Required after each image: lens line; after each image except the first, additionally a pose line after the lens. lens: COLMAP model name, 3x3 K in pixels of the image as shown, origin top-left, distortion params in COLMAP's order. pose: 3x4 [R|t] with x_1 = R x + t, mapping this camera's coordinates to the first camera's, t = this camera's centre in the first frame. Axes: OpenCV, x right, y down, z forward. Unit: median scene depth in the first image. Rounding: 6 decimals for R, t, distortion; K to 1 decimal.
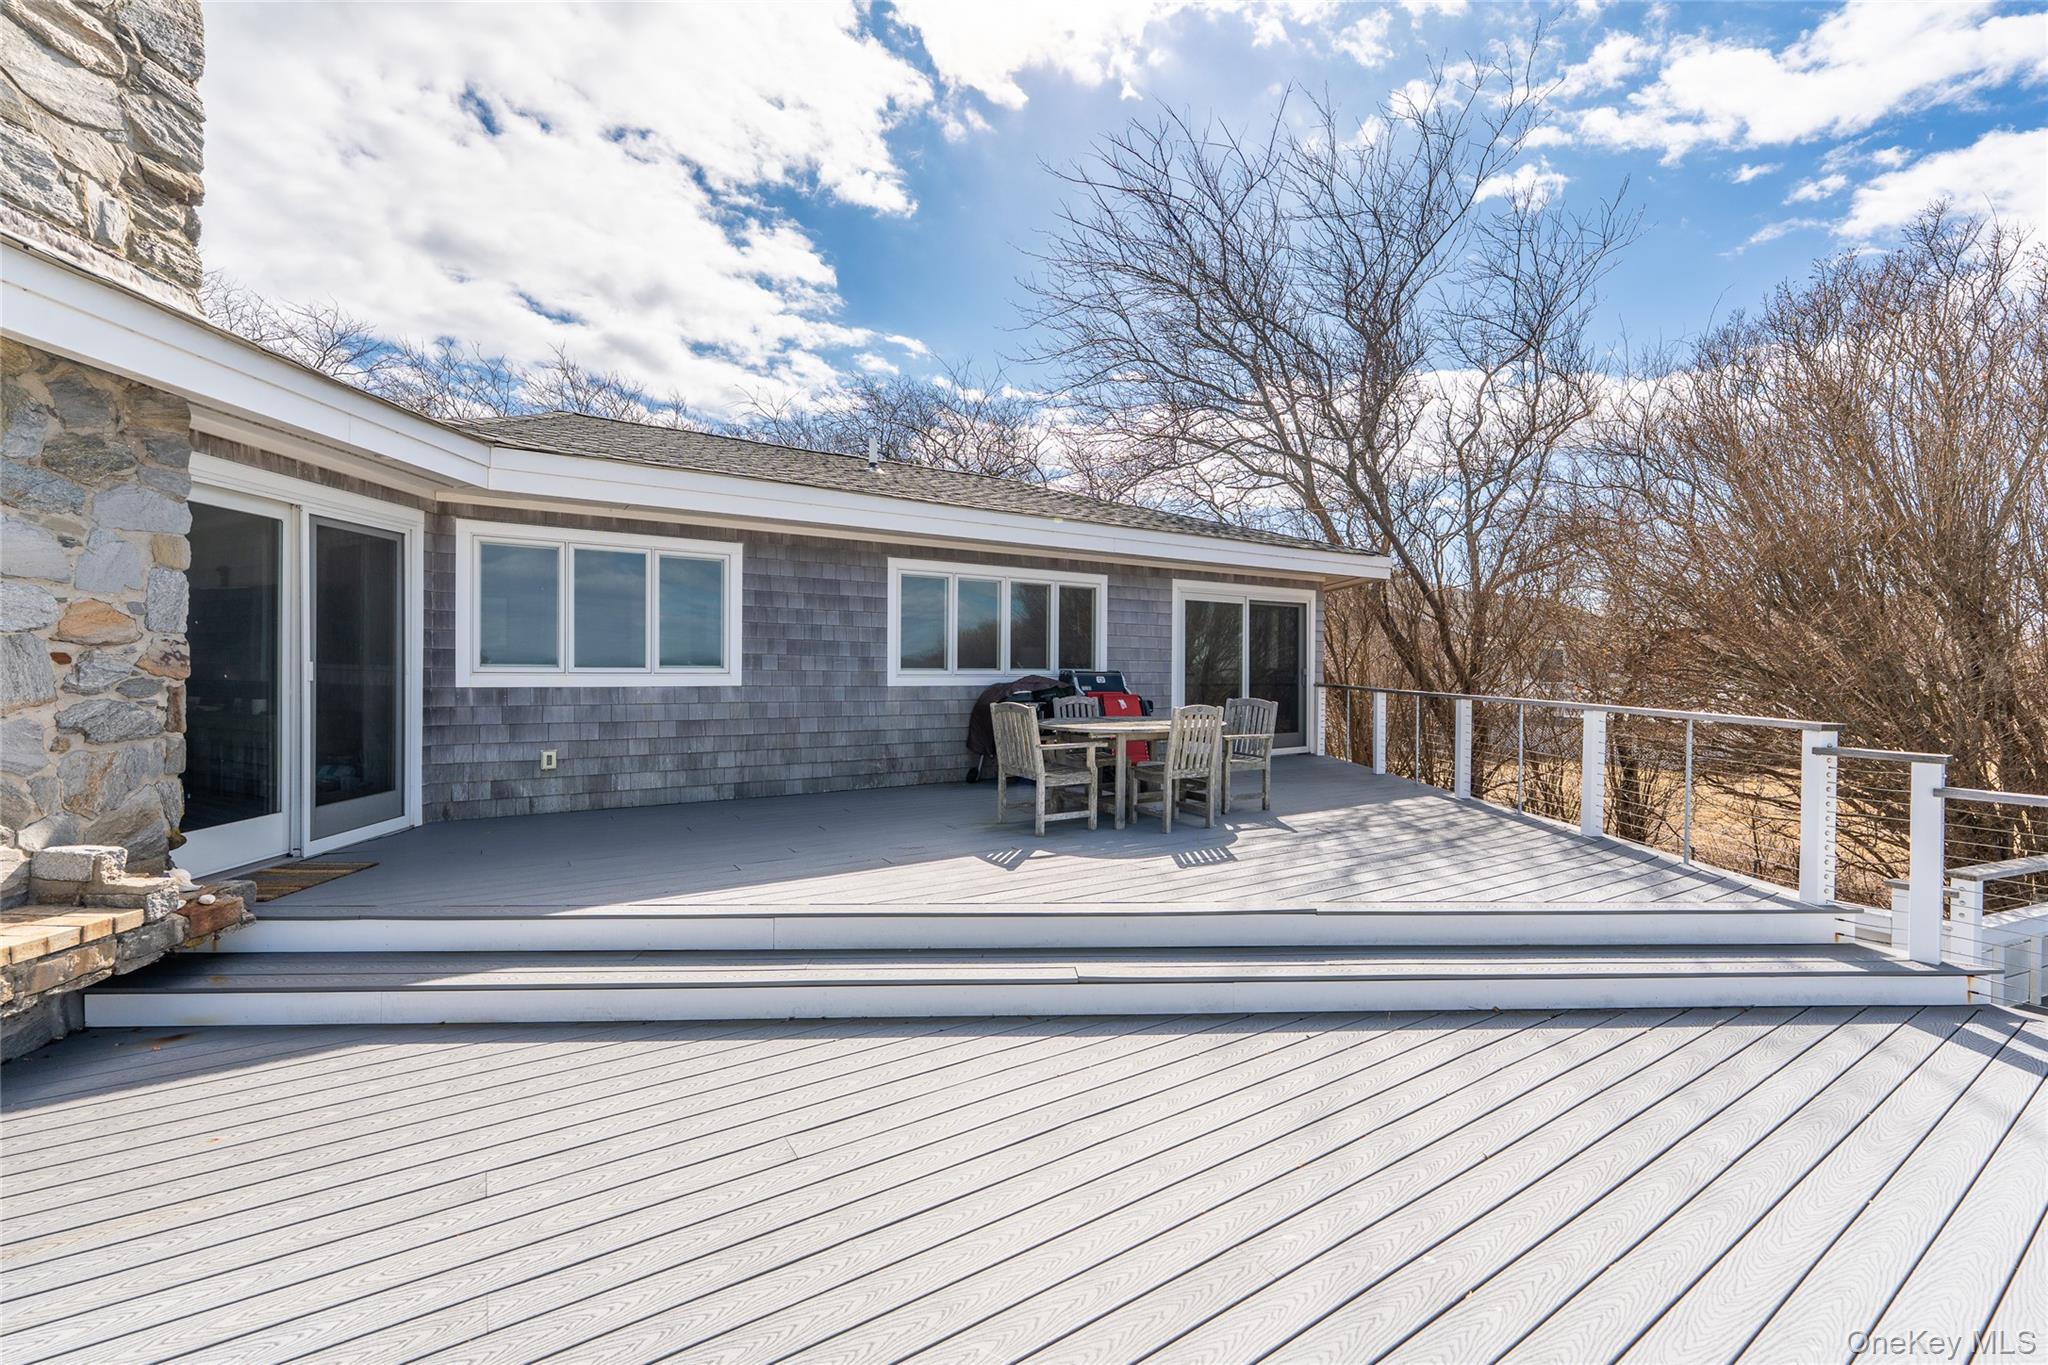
lens RADIAL K [[840.4, 0, 1022.5], [0, 840.4, 675.6], [0, 0, 1]] dist [0.003824, 0.000720]
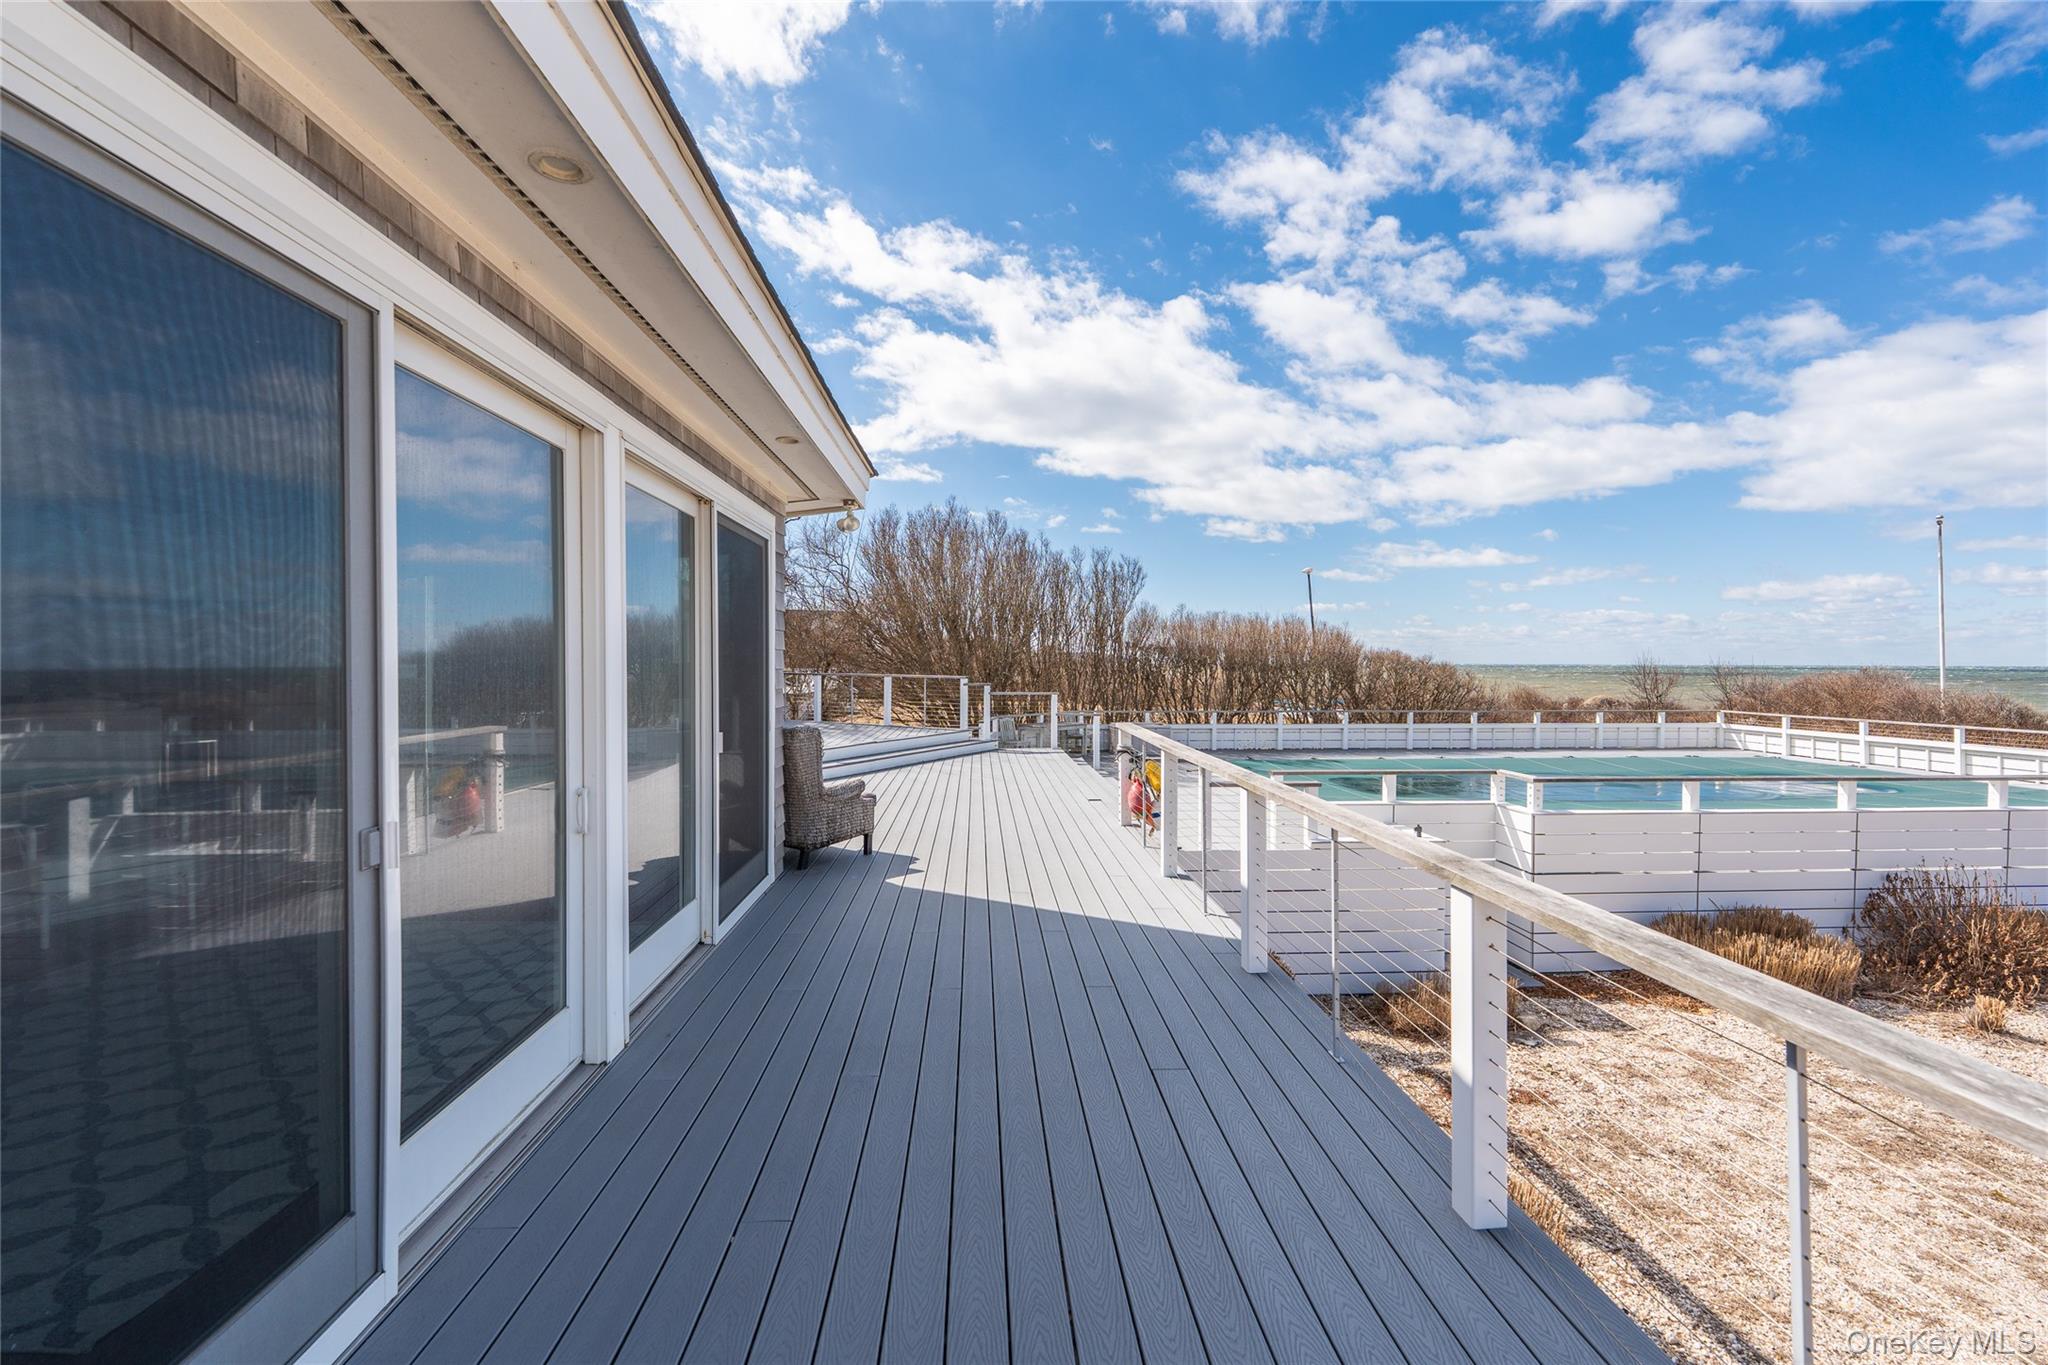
lens RADIAL K [[840.4, 0, 1032.6], [0, 840.4, 664.7], [0, 0, 1]] dist [0.003824, 0.000720]
pose [[0.511536, -0.003408, 0.859255, -1.052427], [0.004548, 0.999989, 0.001259, -0.036033], [-0.859250, 0.003264, 0.511546, 0.262604]]
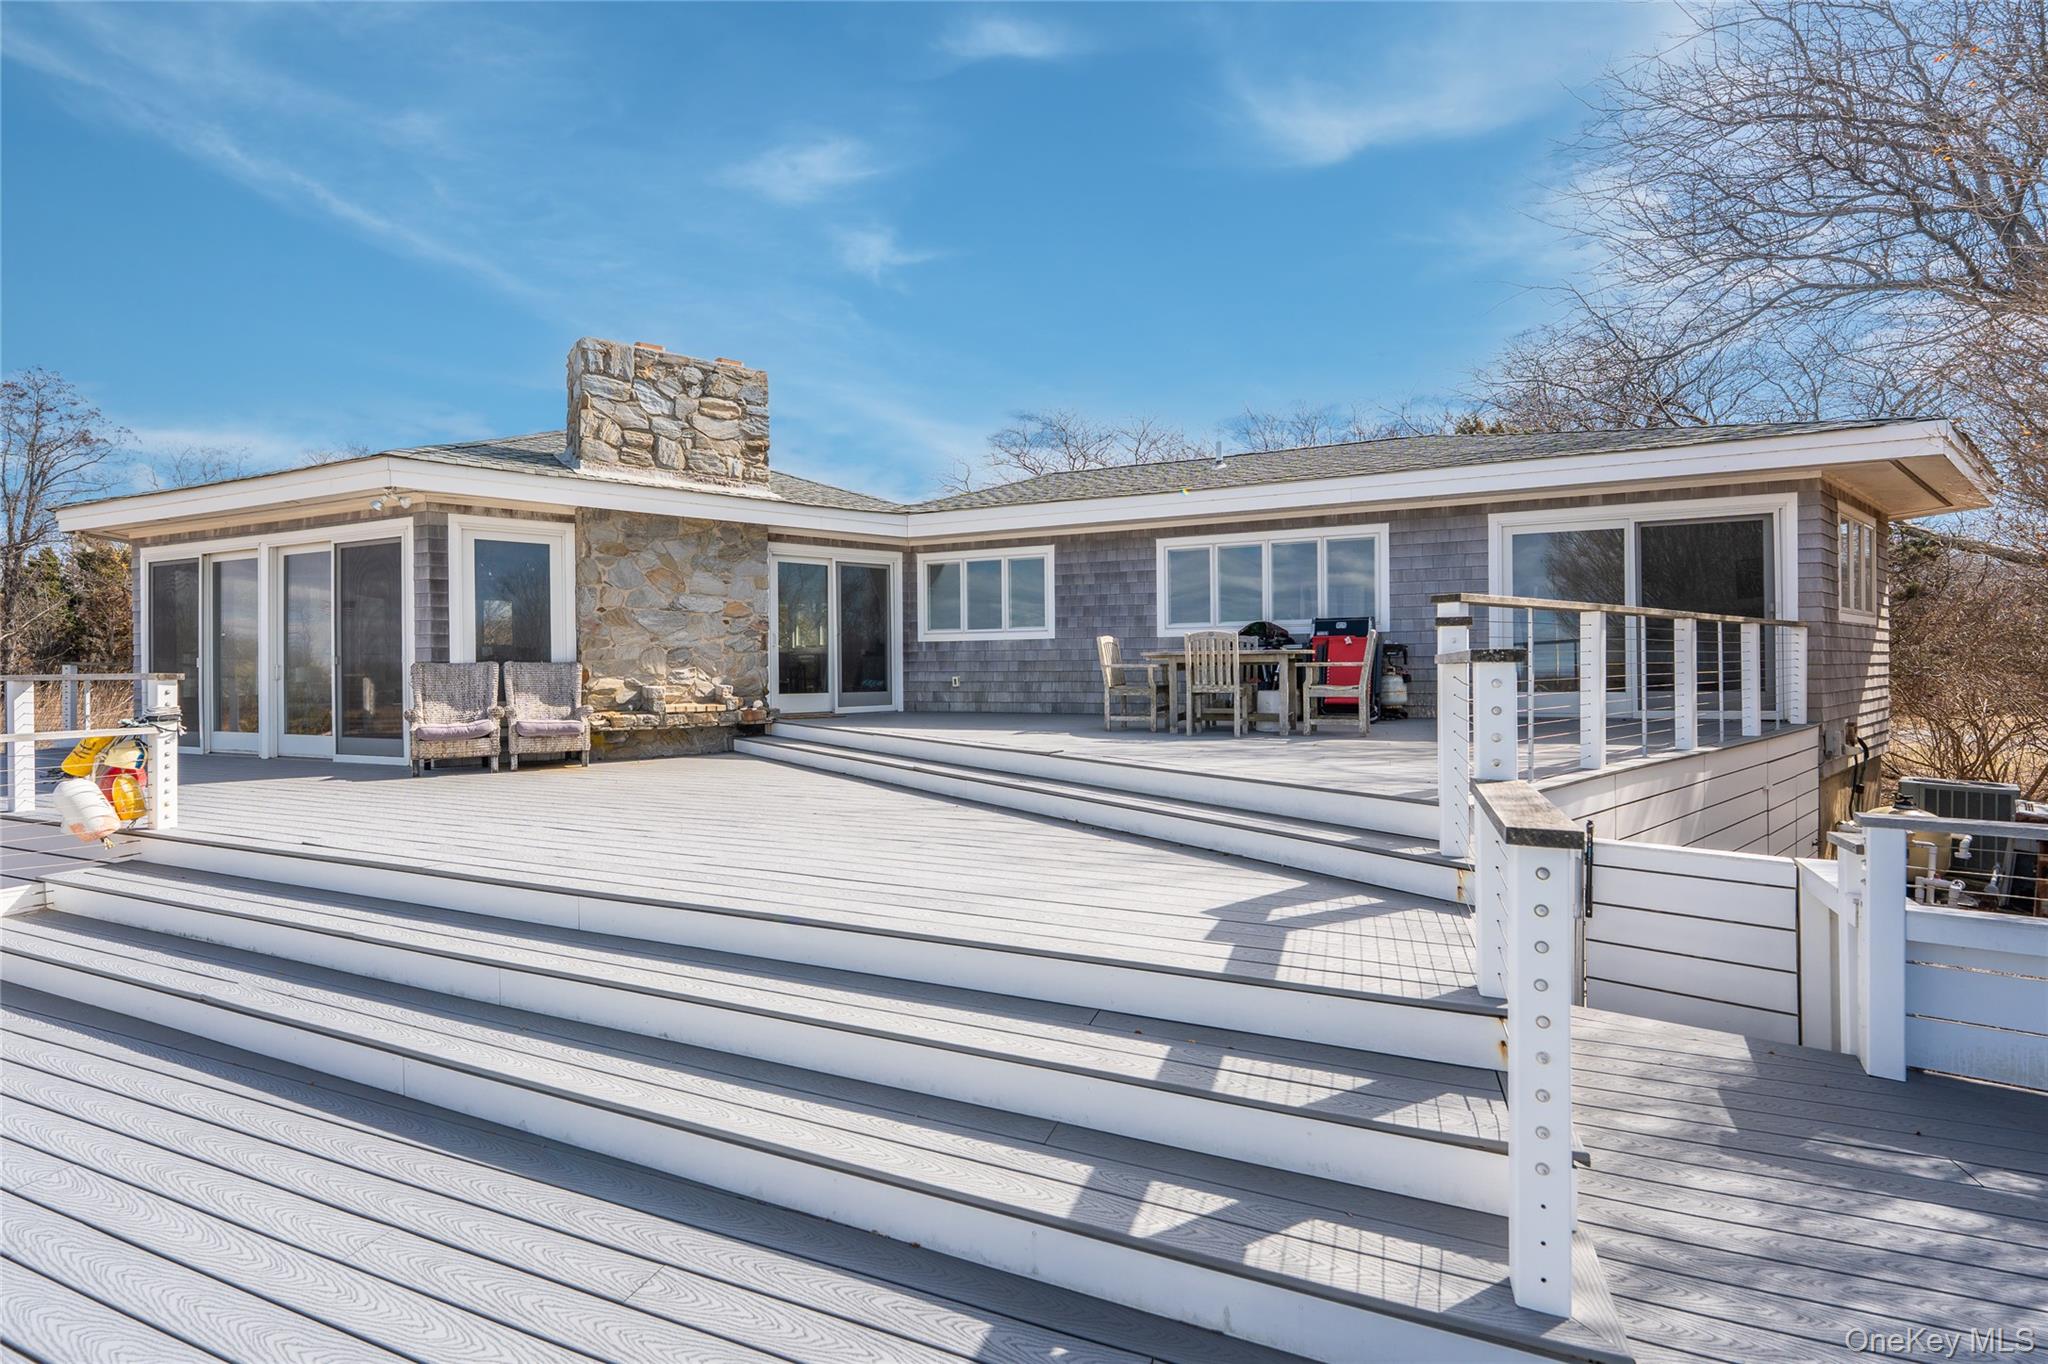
lens RADIAL K [[840.4, 0, 1008.6], [0, 840.4, 677.5], [0, 0, 1]] dist [0.003824, 0.000720]
pose [[0.572924, -0.004380, -0.819597, 0.861125], [0.002855, 0.999990, -0.003349, 0.087316], [0.819603, -0.000422, 0.572931, 0.061631]]
